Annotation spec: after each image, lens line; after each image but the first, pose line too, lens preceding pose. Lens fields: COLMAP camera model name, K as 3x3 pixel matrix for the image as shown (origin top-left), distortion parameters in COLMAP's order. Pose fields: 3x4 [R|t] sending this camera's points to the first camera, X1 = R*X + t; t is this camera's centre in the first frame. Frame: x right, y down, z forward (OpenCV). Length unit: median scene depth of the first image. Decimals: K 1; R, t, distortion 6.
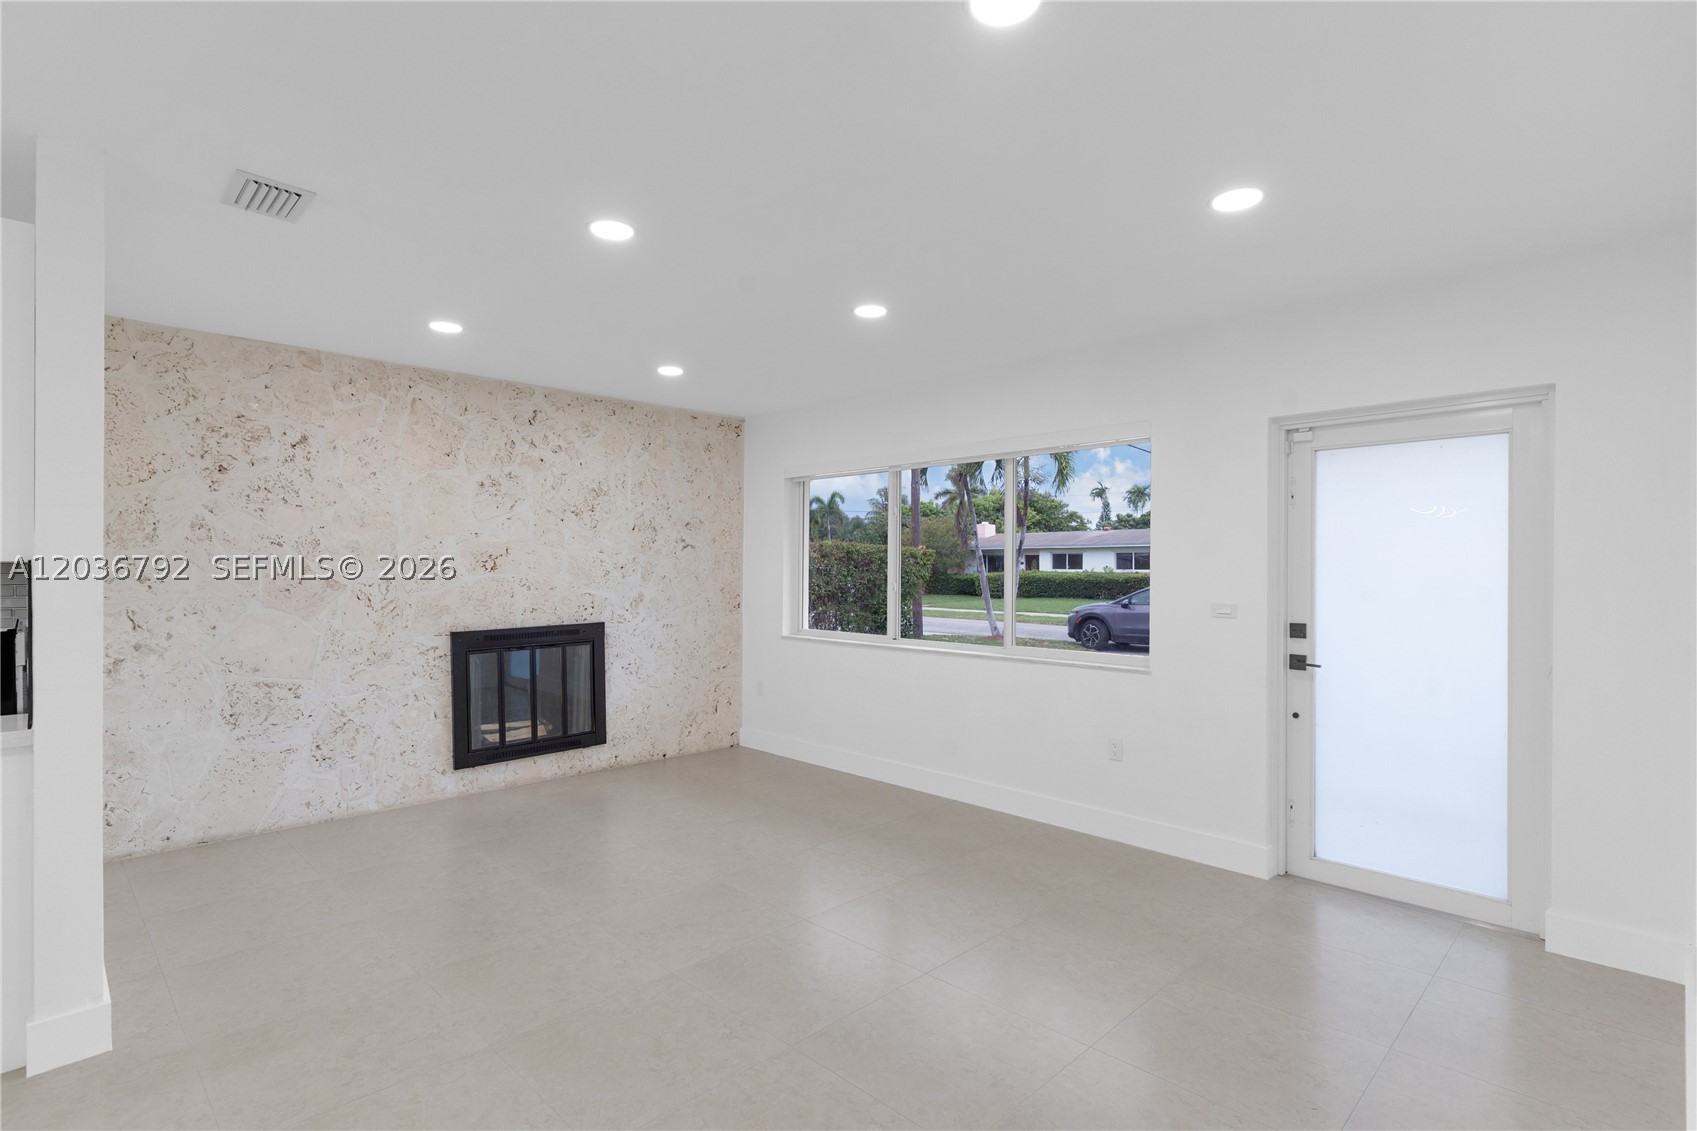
lens RADIAL K [[823.6, 0, 841.0], [0, 823.6, 574.1], [0, 0, 1]] dist [0.004539, 0.000457]
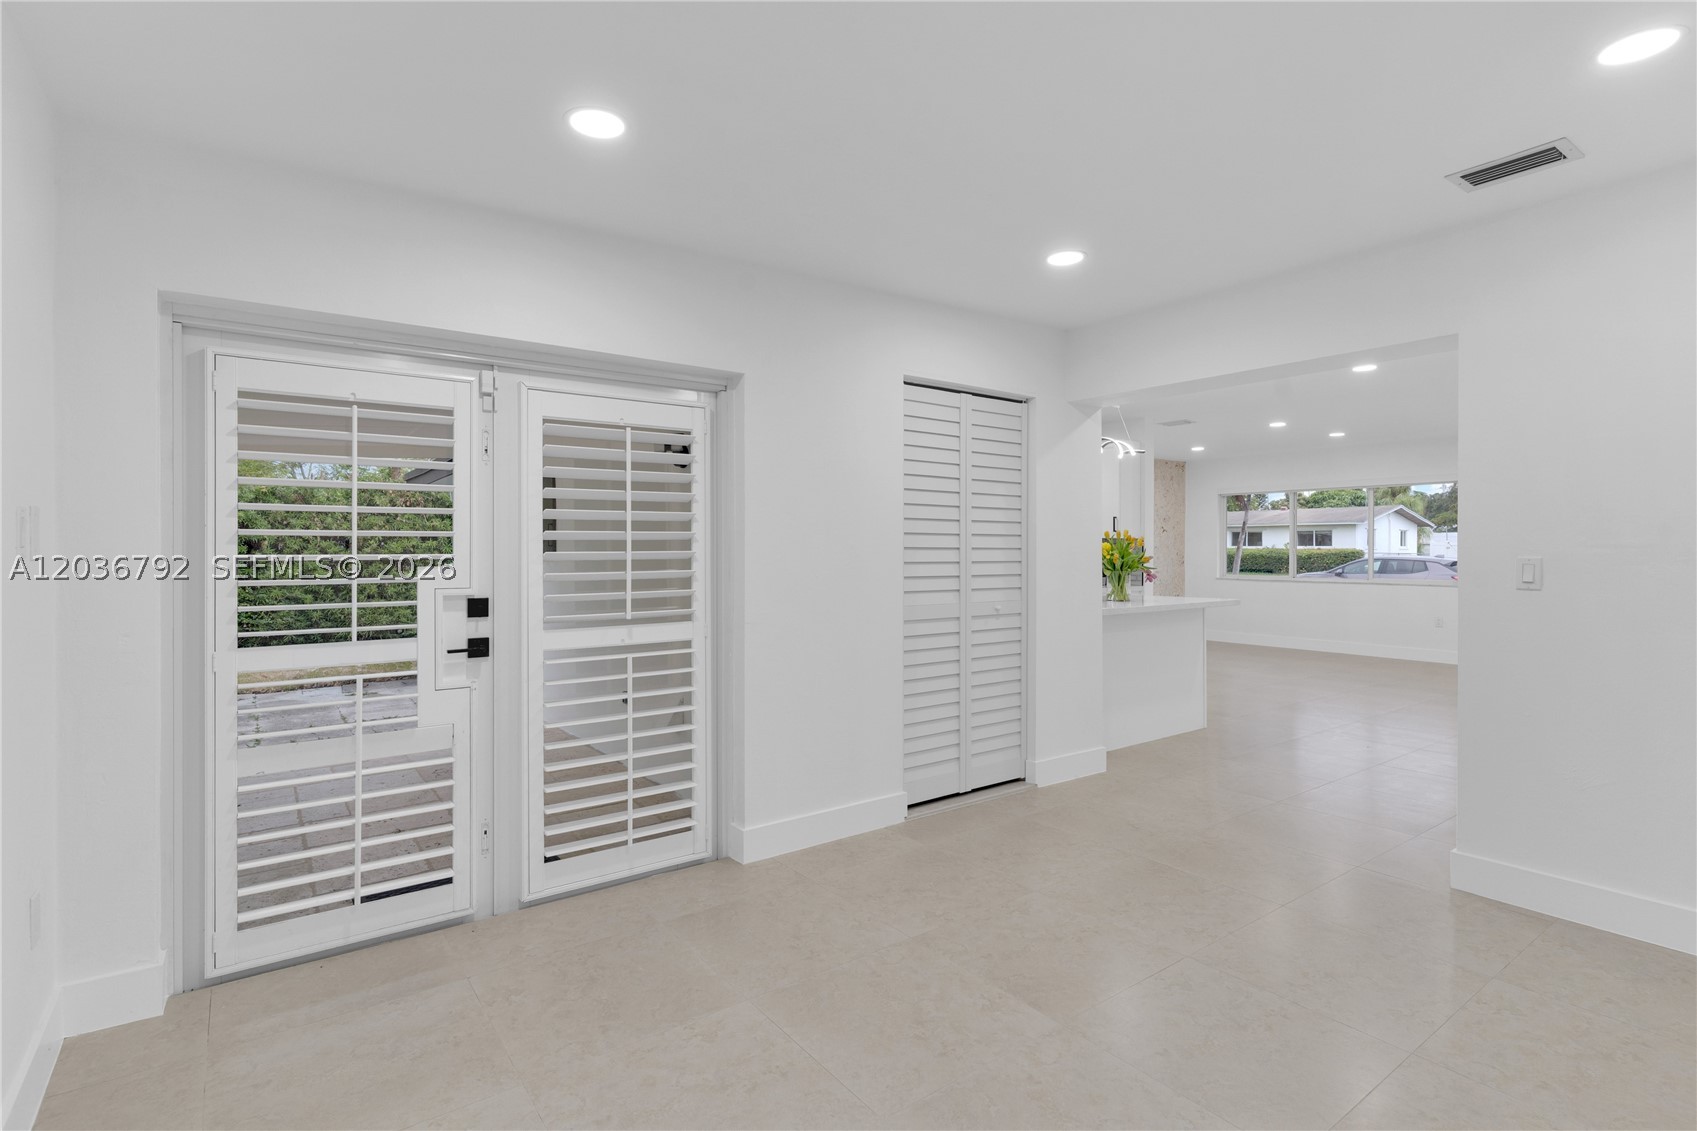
lens RADIAL K [[813.0, 0, 848.7], [0, 813.0, 556.4], [0, 0, 1]] dist [-0.000048, -0.000022]
pose [[0.989705, 0.005986, -0.142994, -0.605662], [-0.004921, 0.999957, 0.007802, 0.014096], [0.143035, -0.007018, 0.989693, -0.915541]]
